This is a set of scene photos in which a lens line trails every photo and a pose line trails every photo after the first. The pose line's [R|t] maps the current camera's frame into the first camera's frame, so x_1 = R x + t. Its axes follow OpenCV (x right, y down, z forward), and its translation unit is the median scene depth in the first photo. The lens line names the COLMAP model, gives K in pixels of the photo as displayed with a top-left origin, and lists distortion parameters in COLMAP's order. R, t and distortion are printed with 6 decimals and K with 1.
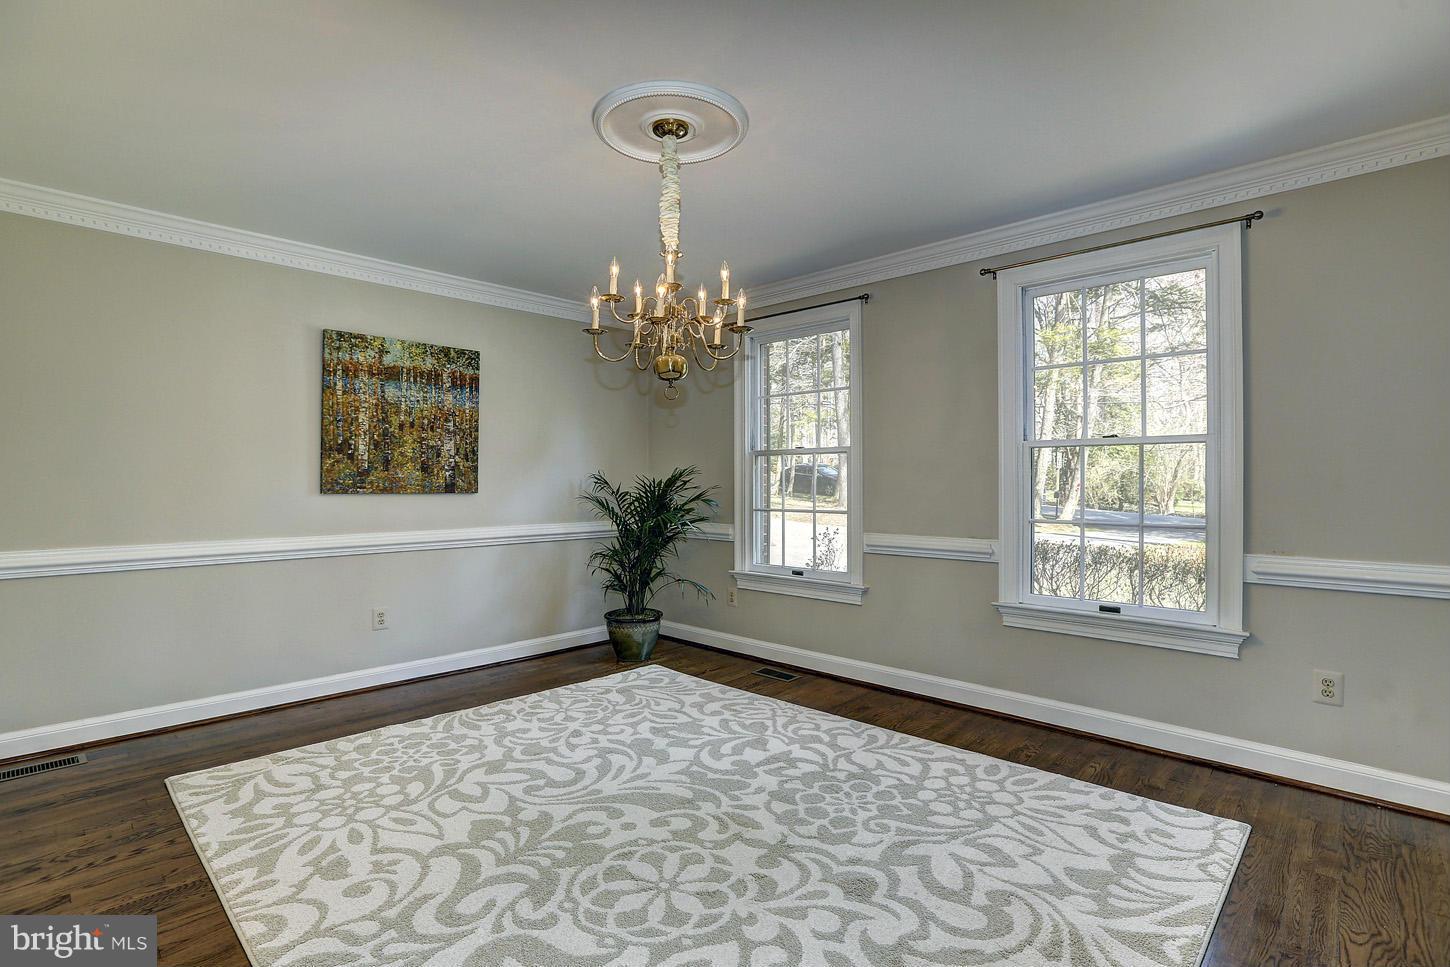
lens RADIAL K [[668.5, 0, 729.3], [0, 668.5, 486.1], [0, 0, 1]] dist [-0.016959, 0.003443]
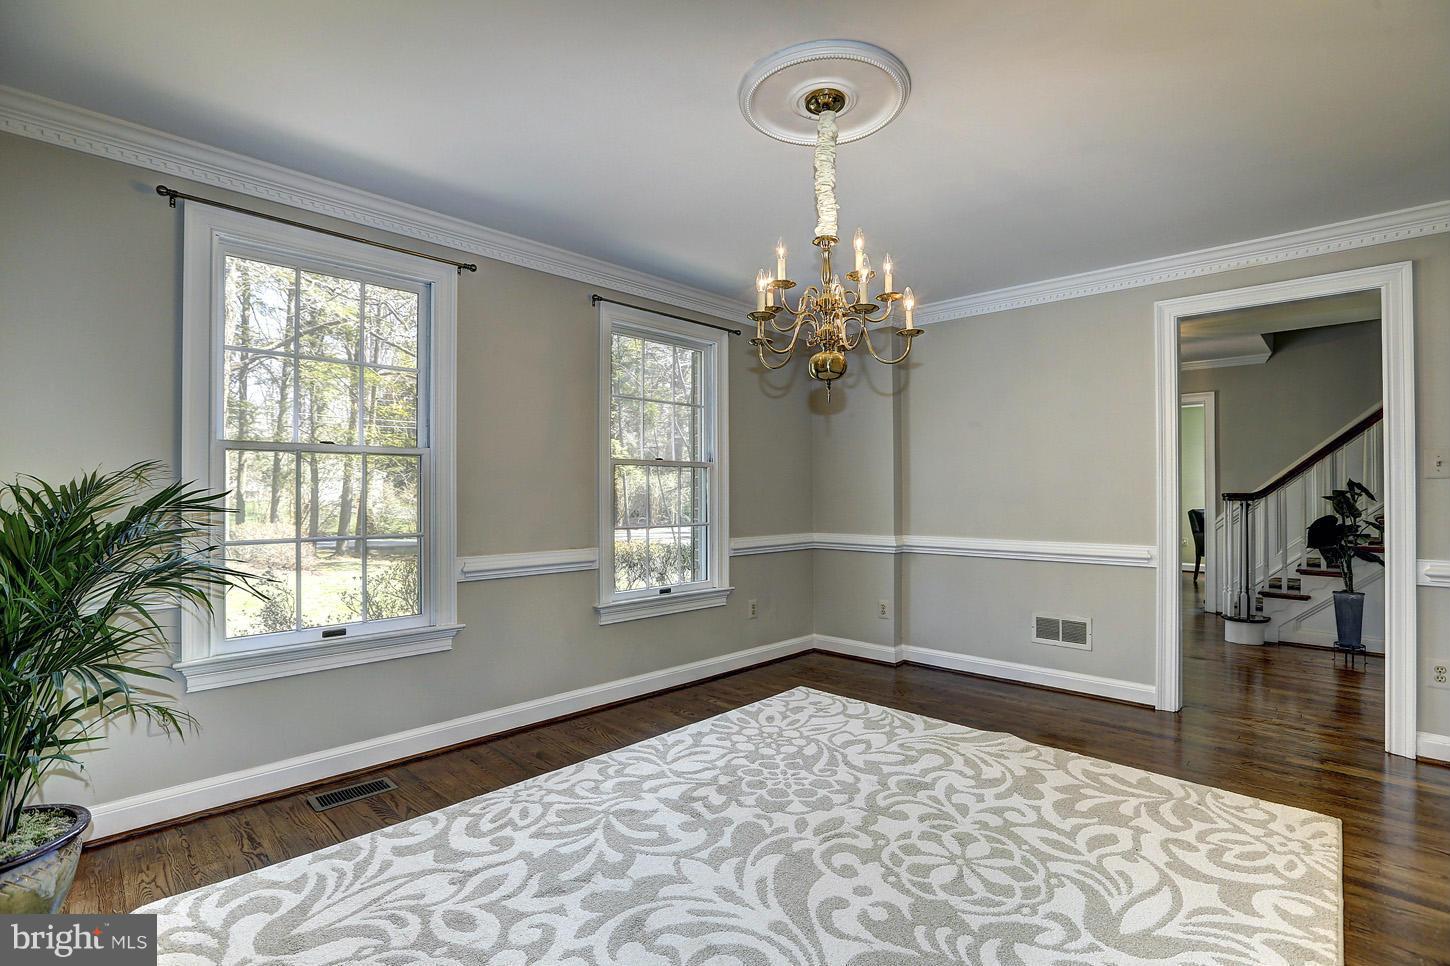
lens RADIAL K [[668.5, 0, 729.7], [0, 668.5, 491.2], [0, 0, 1]] dist [-0.016959, 0.003443]
pose [[-0.001333, 0.013845, 0.999903, -0.848709], [-0.004309, 0.999895, -0.013851, 0.006425], [-0.999990, -0.004327, -0.001273, 0.980741]]
